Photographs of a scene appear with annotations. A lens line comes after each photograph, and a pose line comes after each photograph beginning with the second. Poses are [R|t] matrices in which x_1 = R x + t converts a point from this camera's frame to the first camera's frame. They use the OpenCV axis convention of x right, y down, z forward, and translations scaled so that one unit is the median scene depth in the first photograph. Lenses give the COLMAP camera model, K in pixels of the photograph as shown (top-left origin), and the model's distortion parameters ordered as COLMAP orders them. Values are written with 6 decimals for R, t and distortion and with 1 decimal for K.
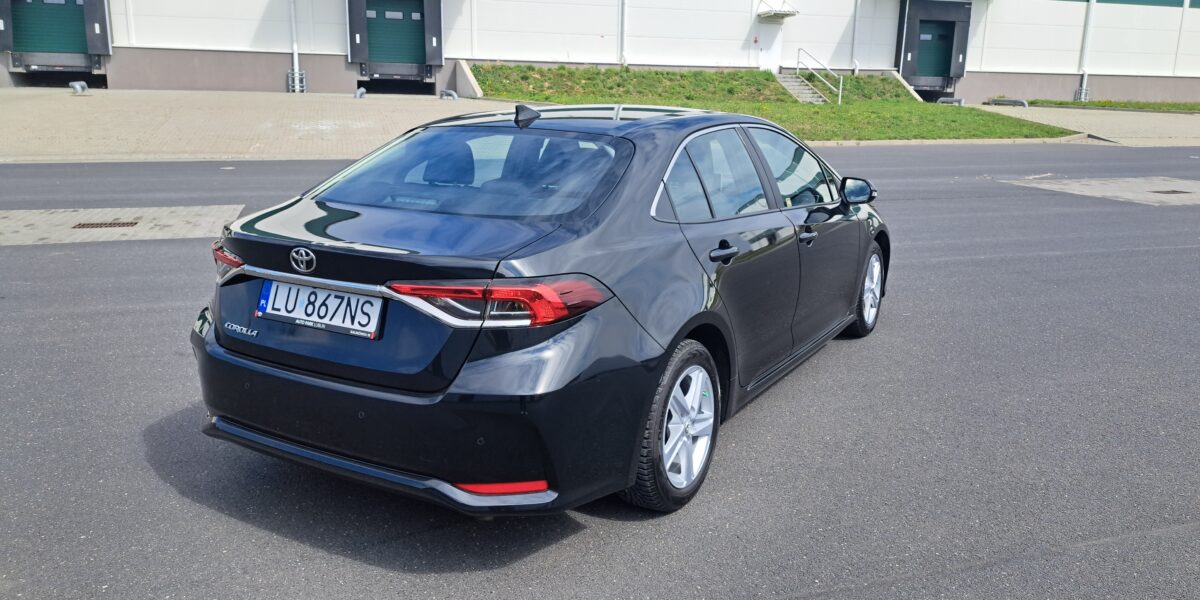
lens RADIAL K [[864.6, 0, 611.8], [0, 864.6, 299.7], [0, 0, 1]] dist [0.092483, -0.096683]
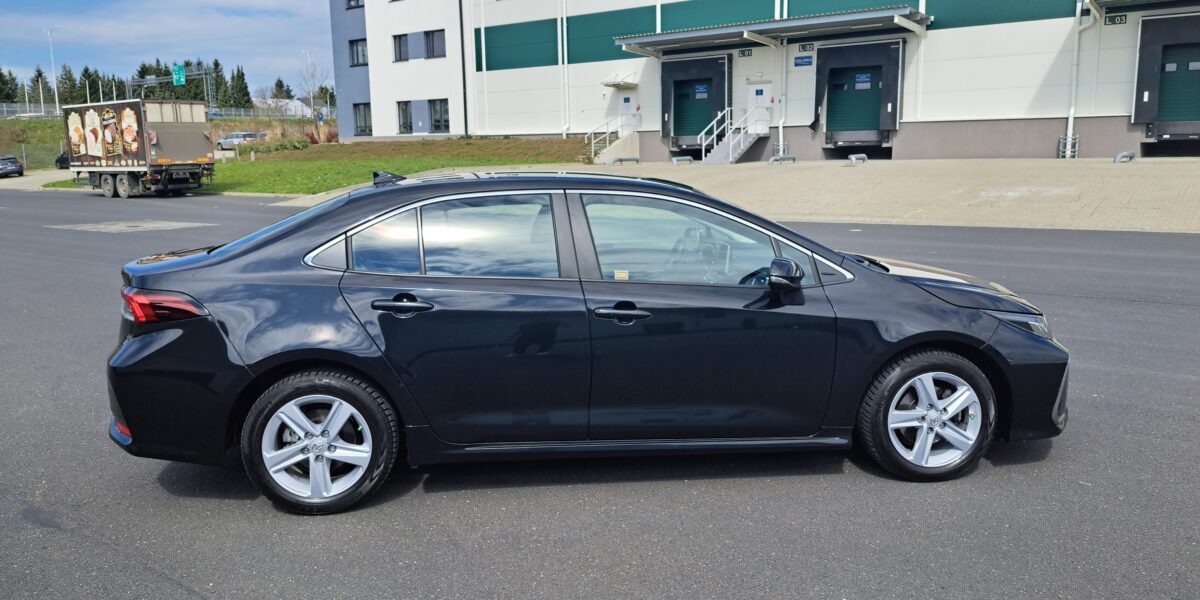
lens RADIAL K [[864.6, 0, 611.8], [0, 864.6, 299.7], [0, 0, 1]] dist [0.092483, -0.096683]
pose [[0.598884, 0.112573, -0.792884, 0.126400], [-0.170819, 0.985243, 0.010860, -0.012996], [0.782406, 0.128935, 0.609276, 0.060470]]
